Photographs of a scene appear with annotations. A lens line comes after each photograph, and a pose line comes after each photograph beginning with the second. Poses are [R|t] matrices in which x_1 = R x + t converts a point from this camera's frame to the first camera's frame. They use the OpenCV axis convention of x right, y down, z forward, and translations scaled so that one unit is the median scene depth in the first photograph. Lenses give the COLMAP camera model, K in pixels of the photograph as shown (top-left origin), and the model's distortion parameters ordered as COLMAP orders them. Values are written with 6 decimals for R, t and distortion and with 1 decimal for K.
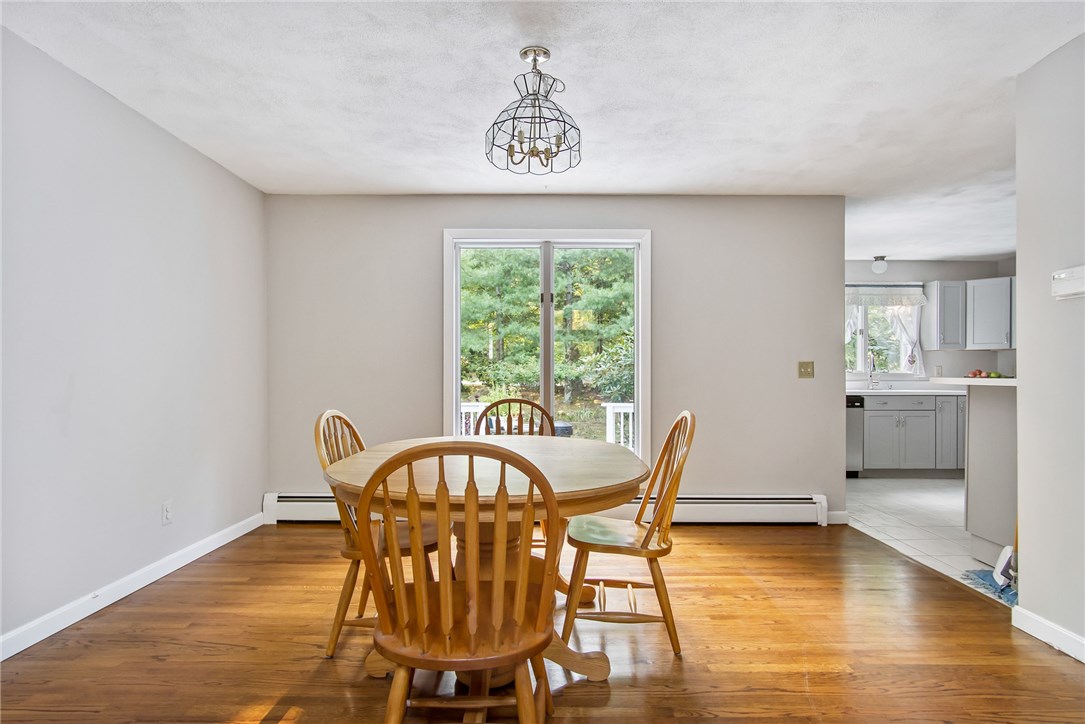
lens RADIAL K [[592.8, 0, 545.1], [0, 592.8, 379.4], [0, 0, 1]] dist [0.001618, 0.000670]
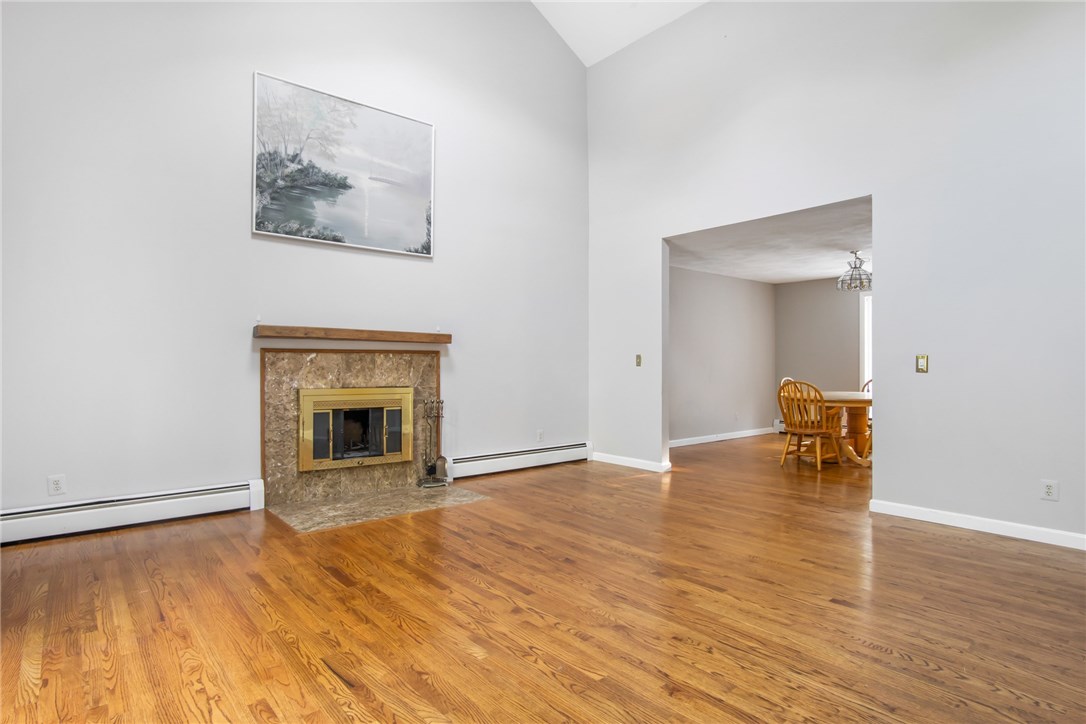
lens RADIAL K [[581.6, 0, 543.0], [0, 581.6, 362.0], [0, 0, 1]] dist [-0.005437, 0.002510]
pose [[0.637477, -0.006837, -0.770439, 0.640246], [-0.004803, 0.999906, -0.012847, 0.009986], [0.770455, 0.011890, 0.637384, -1.036400]]
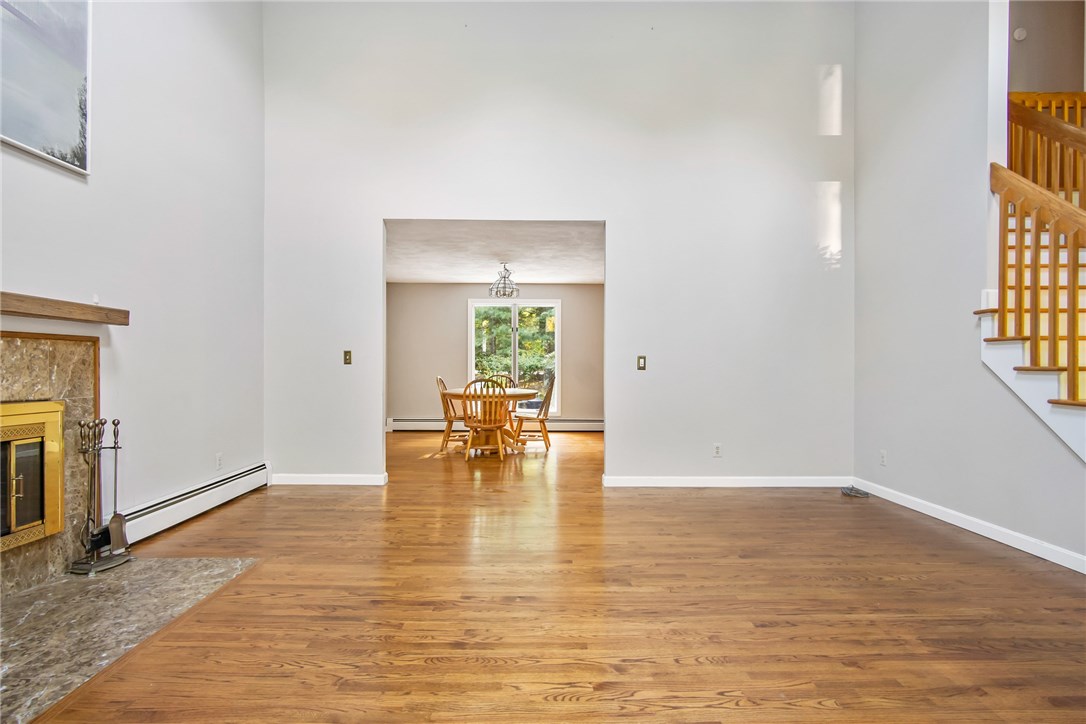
lens RADIAL K [[581.6, 0, 543.0], [0, 581.6, 362.0], [0, 0, 1]] dist [-0.005437, 0.002510]
pose [[0.999937, 0.000826, 0.011162, 0.083936], [-0.000672, 0.999905, -0.013797, 0.012781], [-0.011173, 0.013788, 0.999843, -1.155089]]
